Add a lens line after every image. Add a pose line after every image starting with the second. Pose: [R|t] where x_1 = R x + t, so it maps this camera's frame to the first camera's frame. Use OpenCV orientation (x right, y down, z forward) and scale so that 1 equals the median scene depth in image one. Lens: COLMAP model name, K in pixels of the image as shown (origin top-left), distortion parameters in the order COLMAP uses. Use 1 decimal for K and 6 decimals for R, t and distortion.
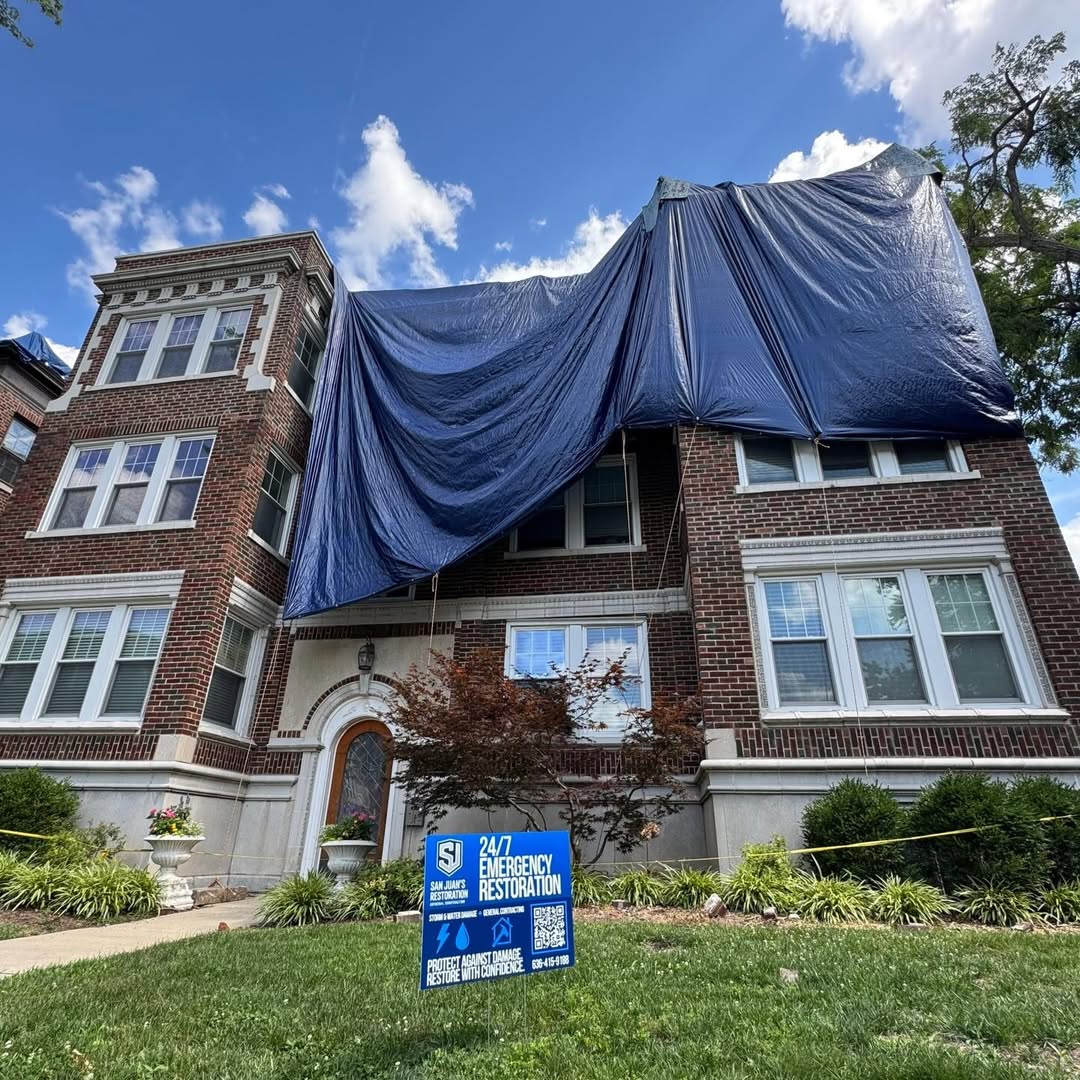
lens RADIAL K [[639.4, 0, 537.7], [0, 639.4, 540.4], [0, 0, 1]] dist [-0.018278, -0.000338]
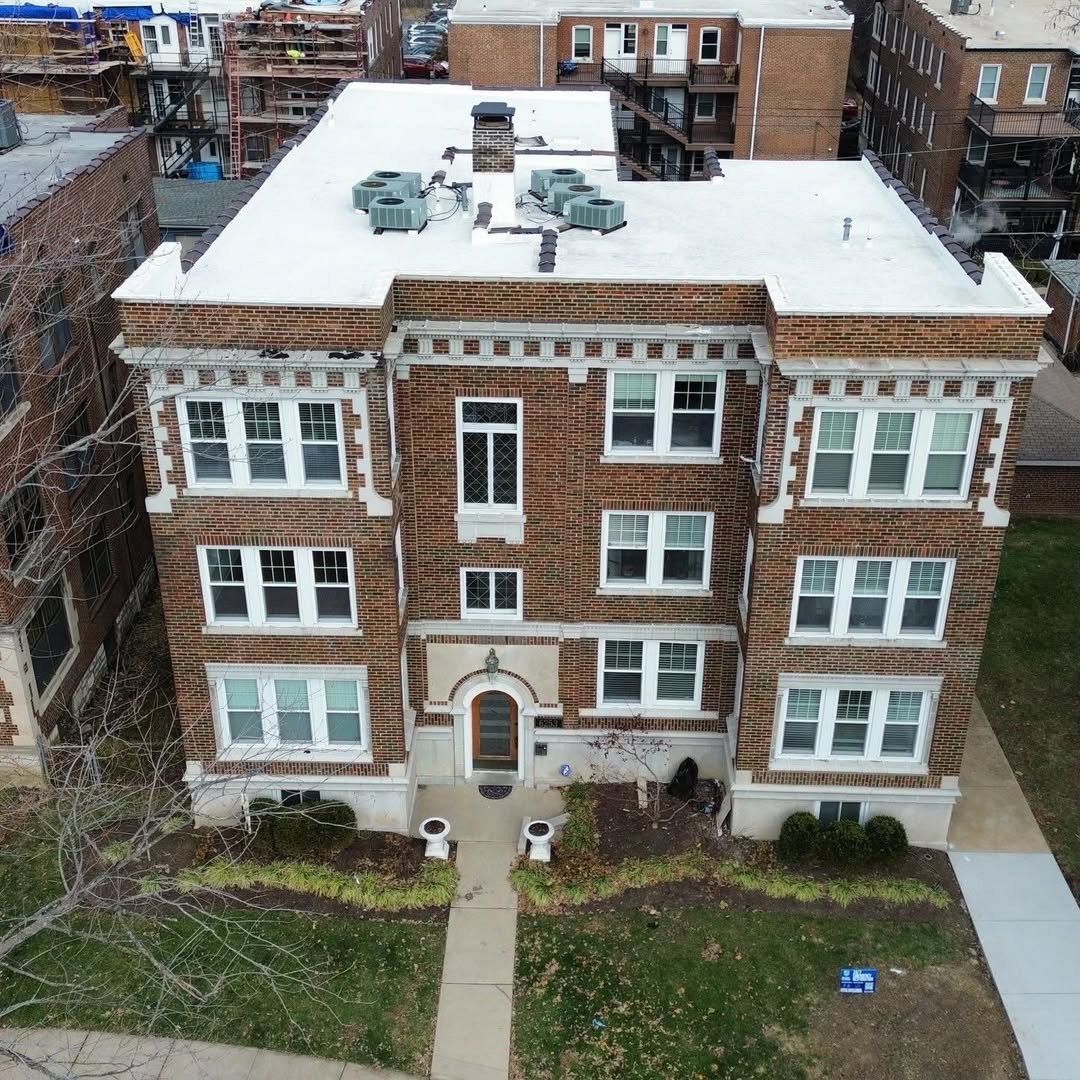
lens RADIAL K [[1314.7, 0, 539.8], [0, 1314.7, 537.6], [0, 0, 1]] dist [0.022208, 0.000000]
pose [[0.990579, -0.075771, 0.114074, -0.463081], [-0.050005, 0.575341, 0.816384, -2.189032], [-0.127490, -0.814397, 0.566131, -0.335566]]
